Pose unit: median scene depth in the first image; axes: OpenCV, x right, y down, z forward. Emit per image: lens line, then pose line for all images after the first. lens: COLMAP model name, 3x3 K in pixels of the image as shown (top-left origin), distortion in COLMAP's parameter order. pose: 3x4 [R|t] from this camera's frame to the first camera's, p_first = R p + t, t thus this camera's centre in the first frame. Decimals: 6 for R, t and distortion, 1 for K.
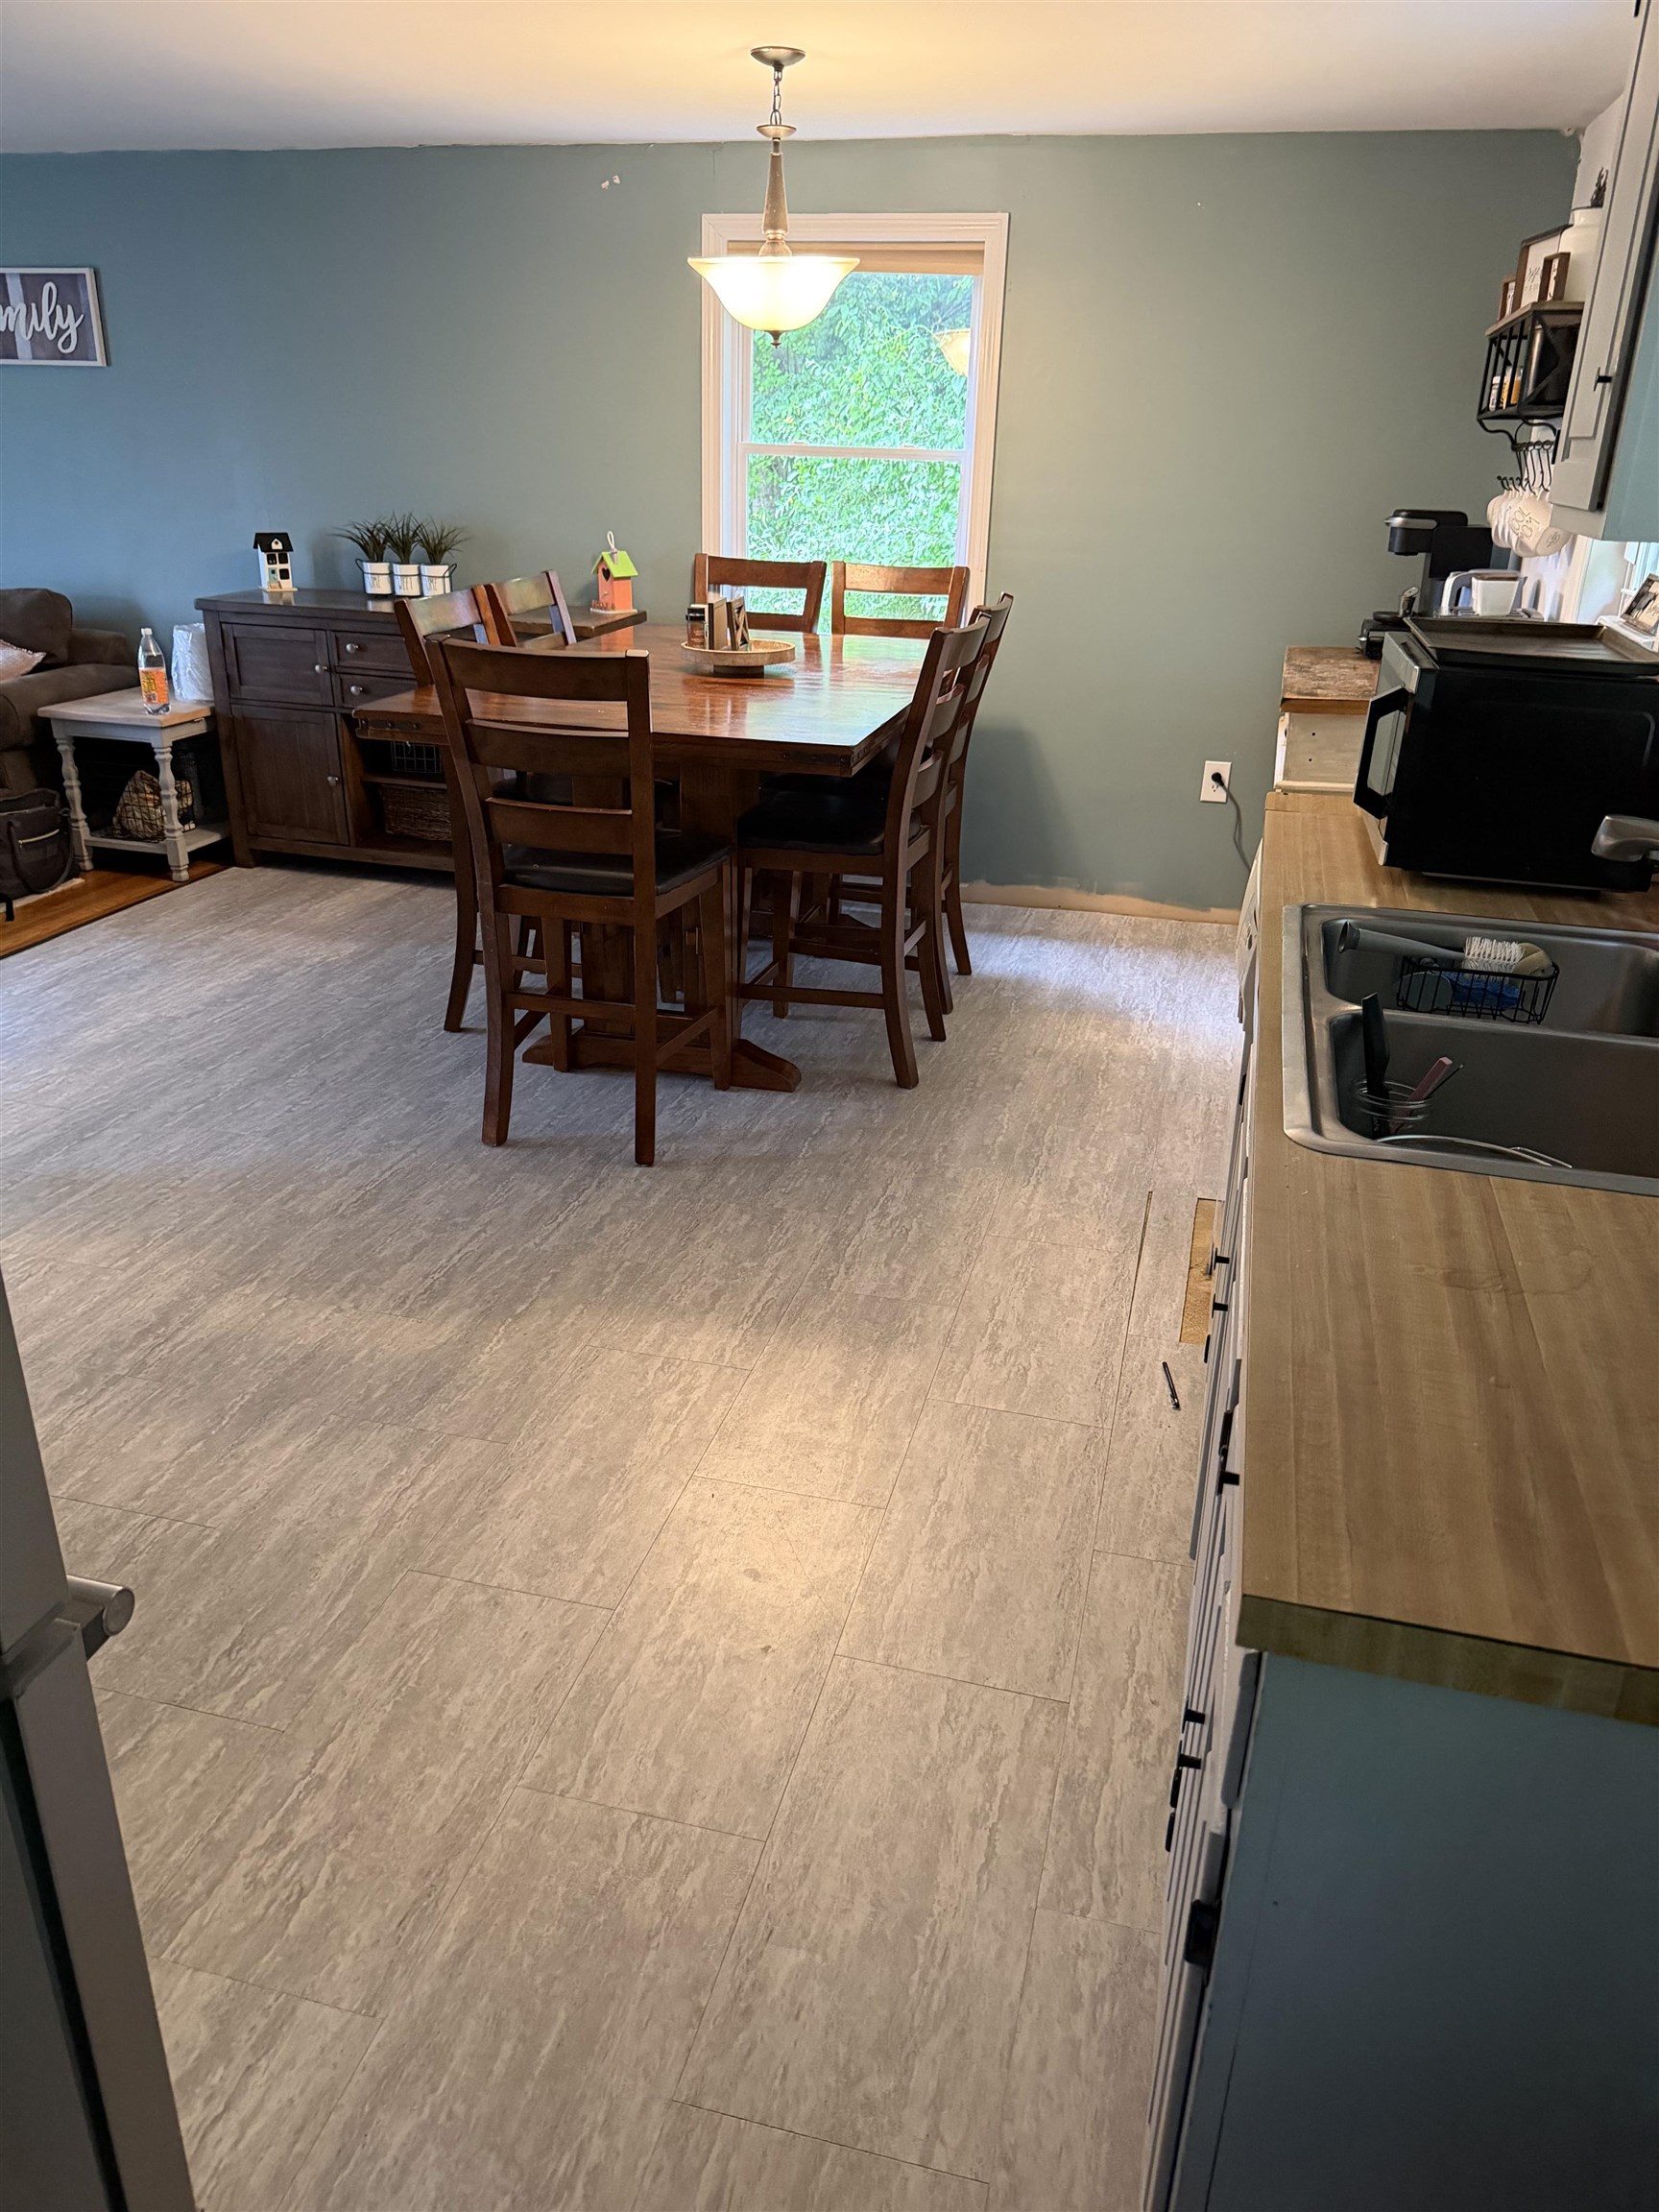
lens RADIAL K [[1556.5, 0, 829.5], [0, 1556.5, 1106.0], [0, 0, 1]] dist [0.005164, 0.002650]
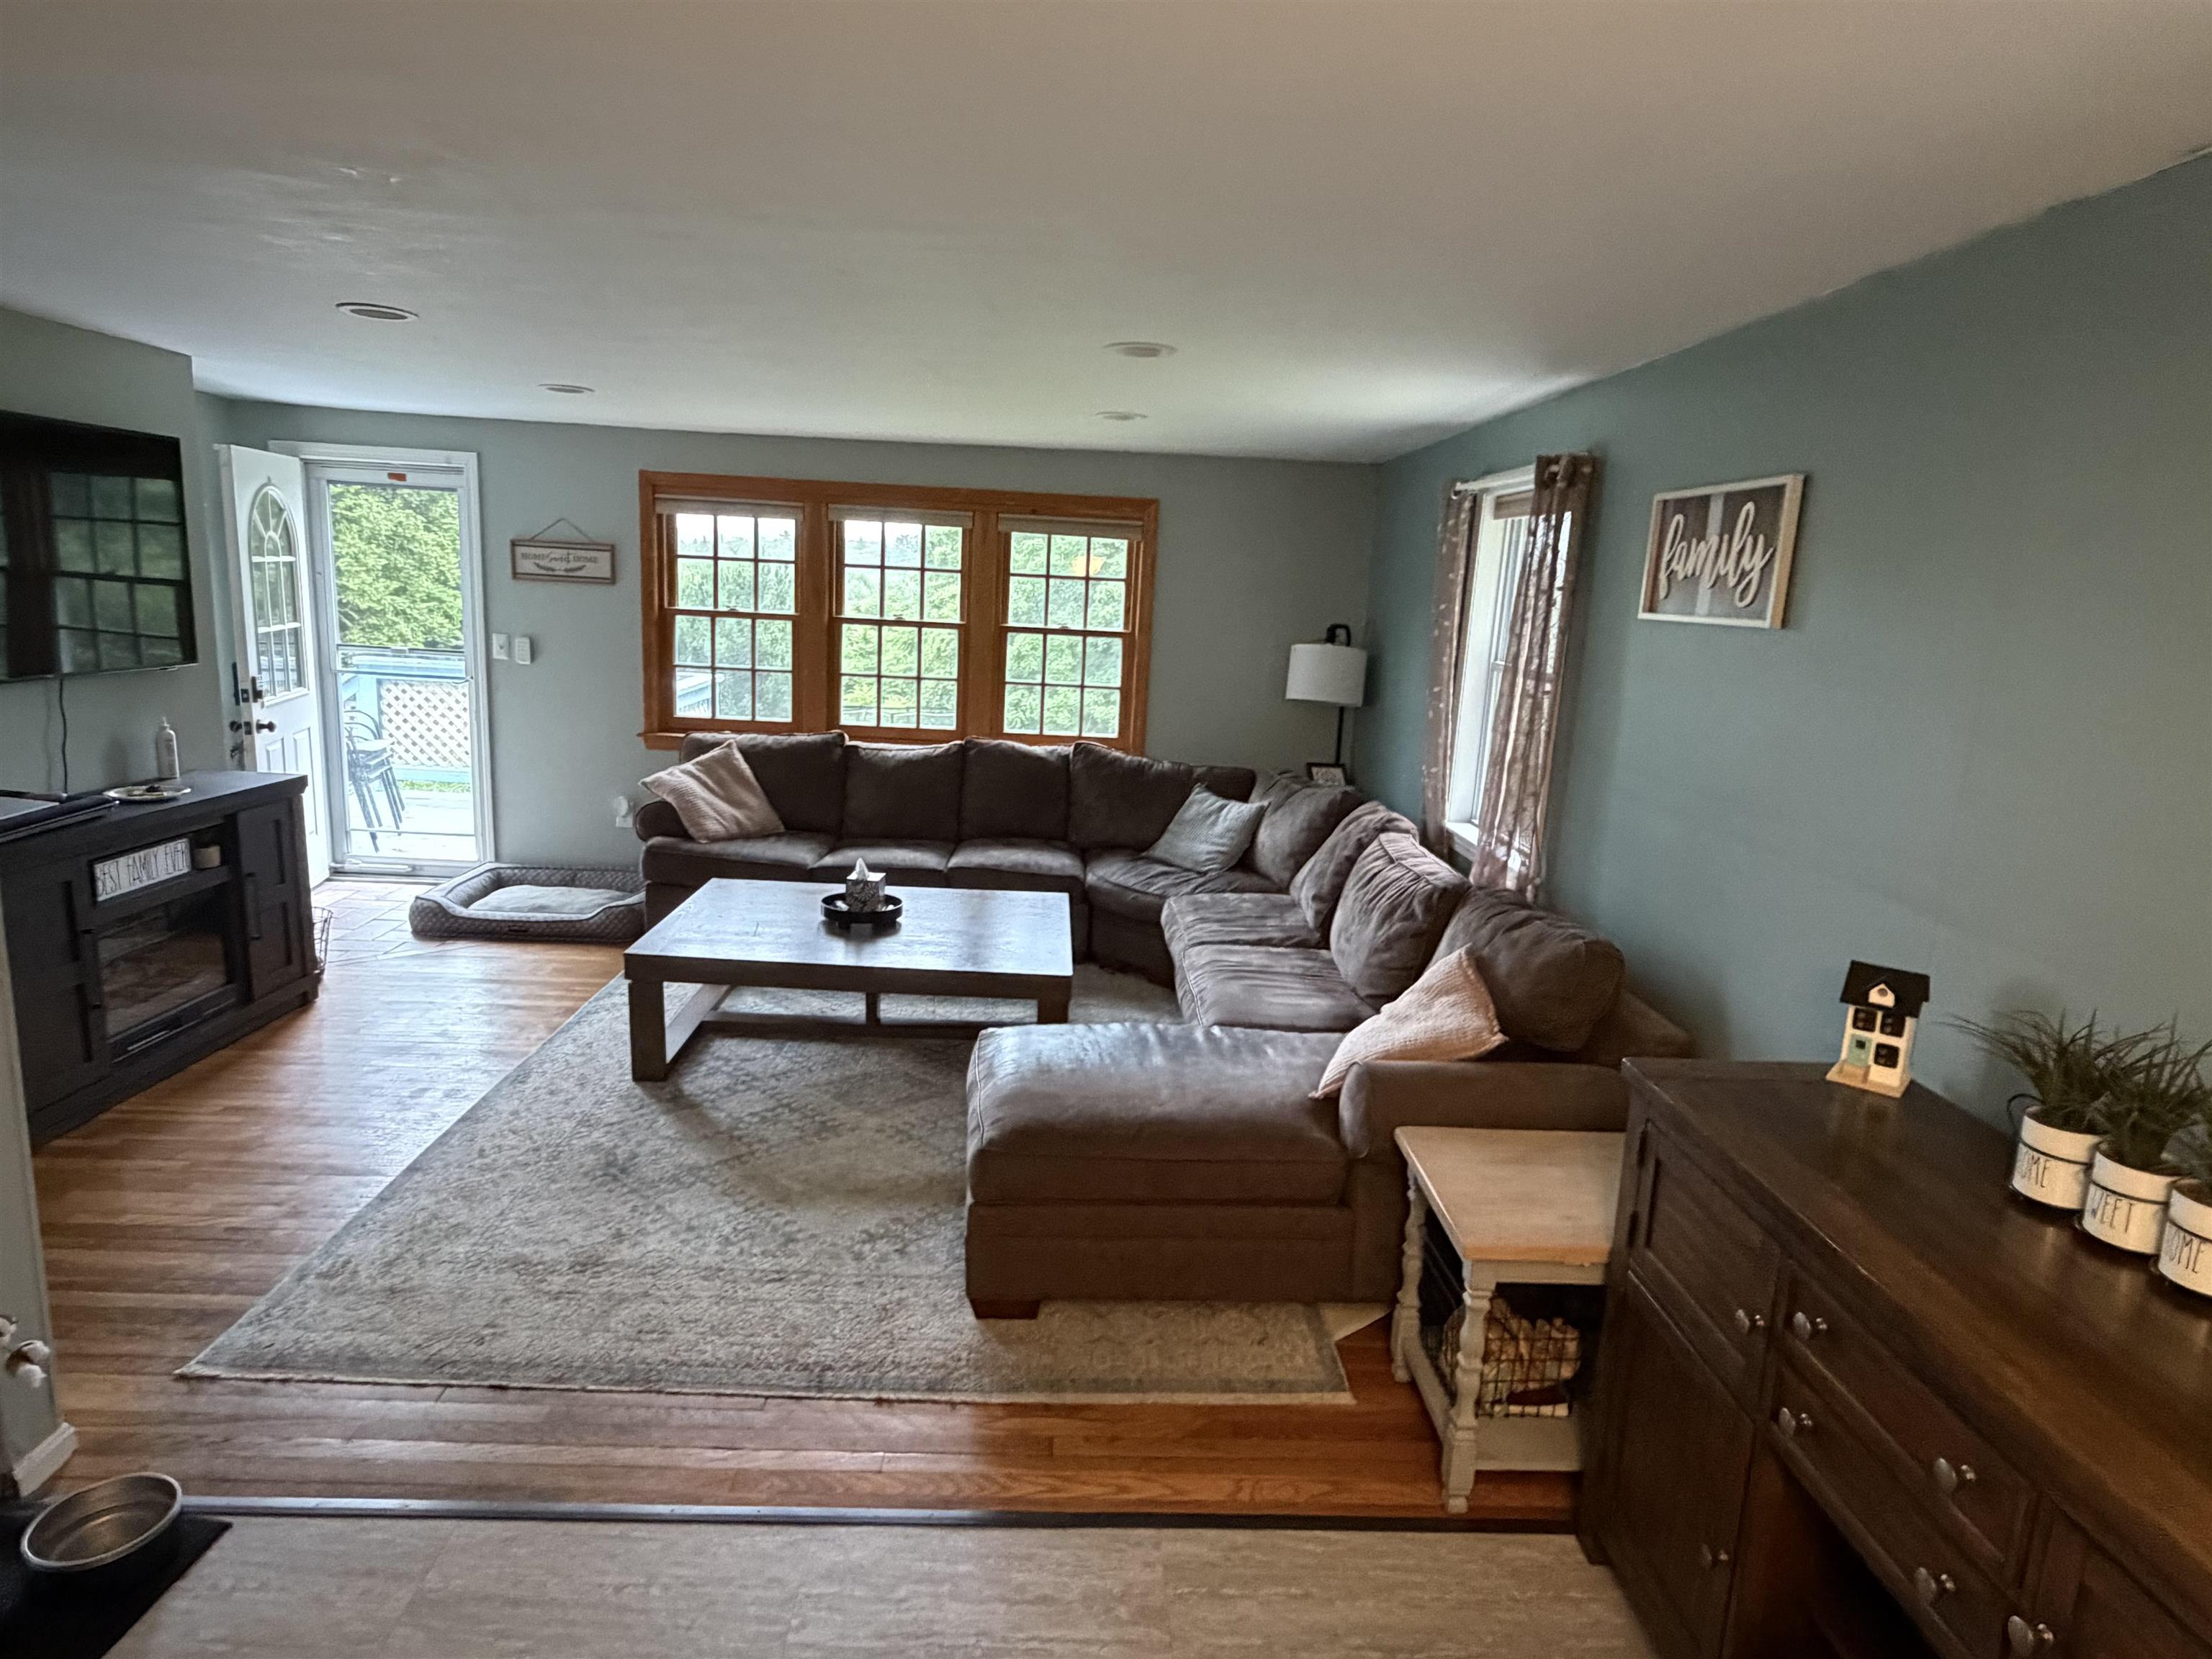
lens RADIAL K [[1243.3, 0, 1106.0], [0, 1243.3, 829.5], [0, 0, 1]] dist [0.001508, 0.001810]
pose [[0.290450, 0.175129, -0.940728, -0.087767], [-0.410064, 0.911043, 0.042995, -0.327099], [0.864573, 0.373271, 0.336426, 0.664401]]
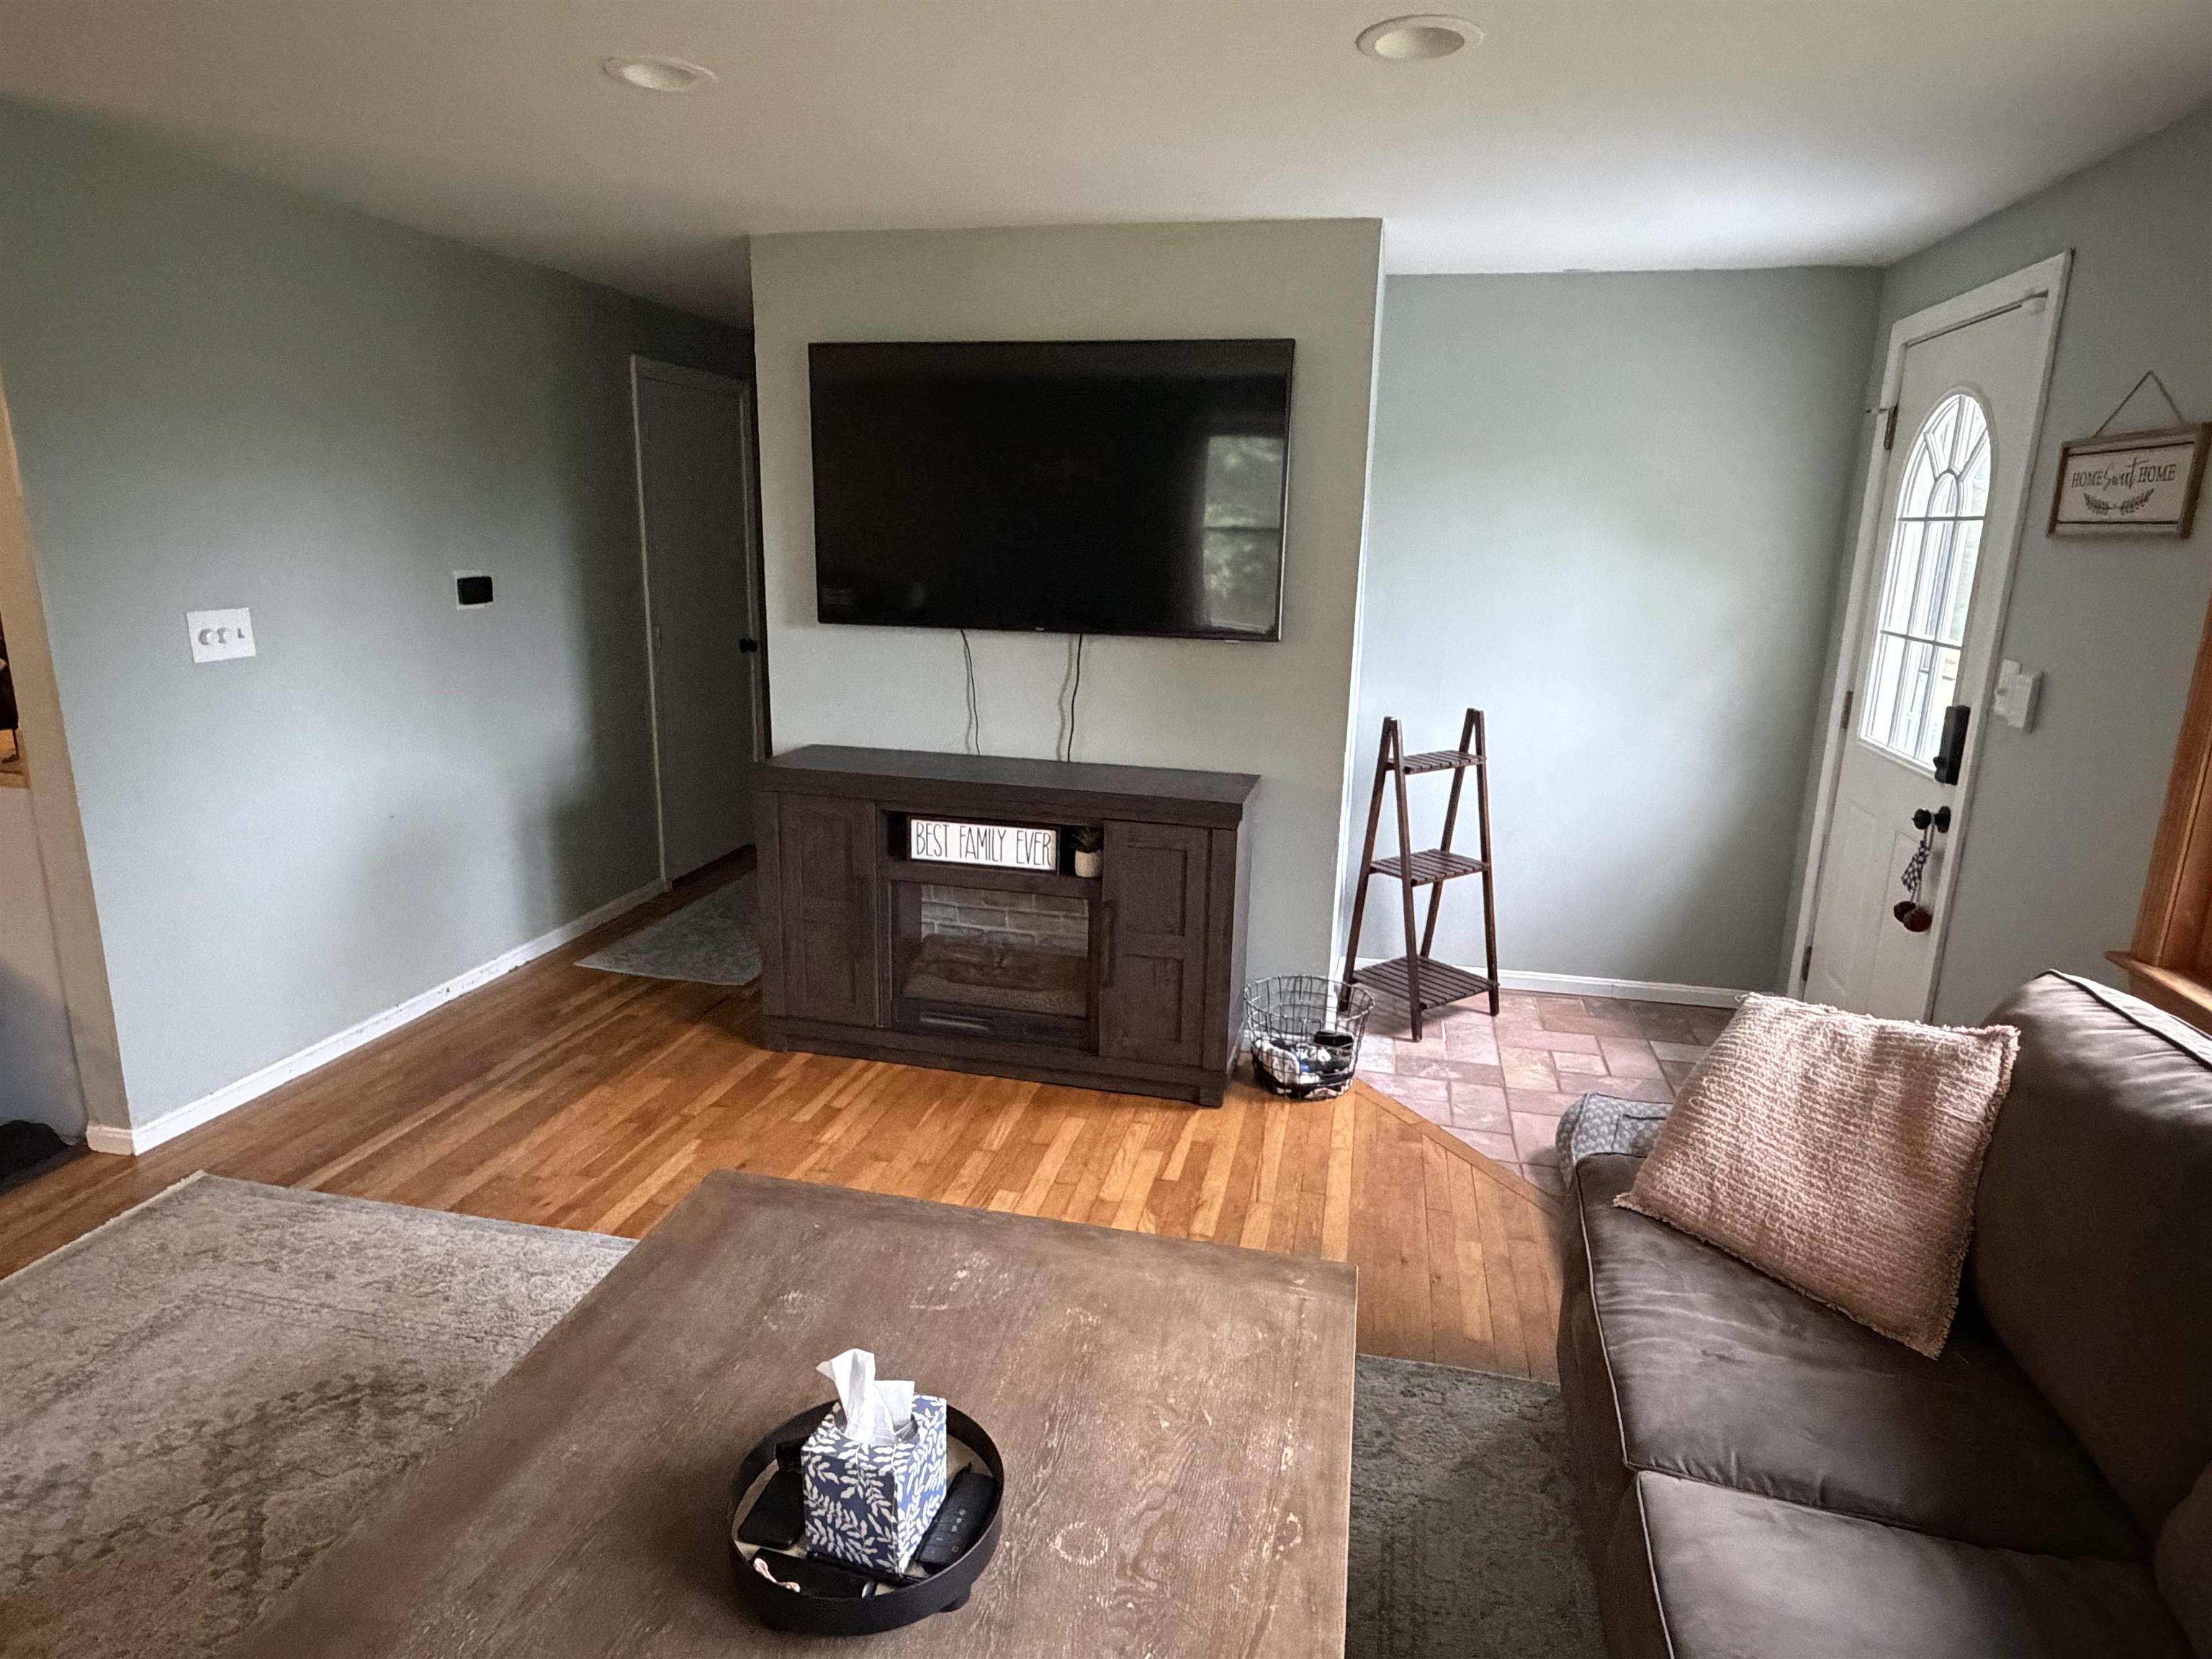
lens RADIAL K [[1243.3, 0, 1106.0], [0, 1243.3, 829.5], [0, 0, 1]] dist [0.001508, 0.001810]
pose [[-0.997916, -0.037979, -0.052172, -0.950635], [-0.061501, 0.804594, 0.590632, -0.438479], [0.019546, 0.592609, -0.805253, 0.949352]]
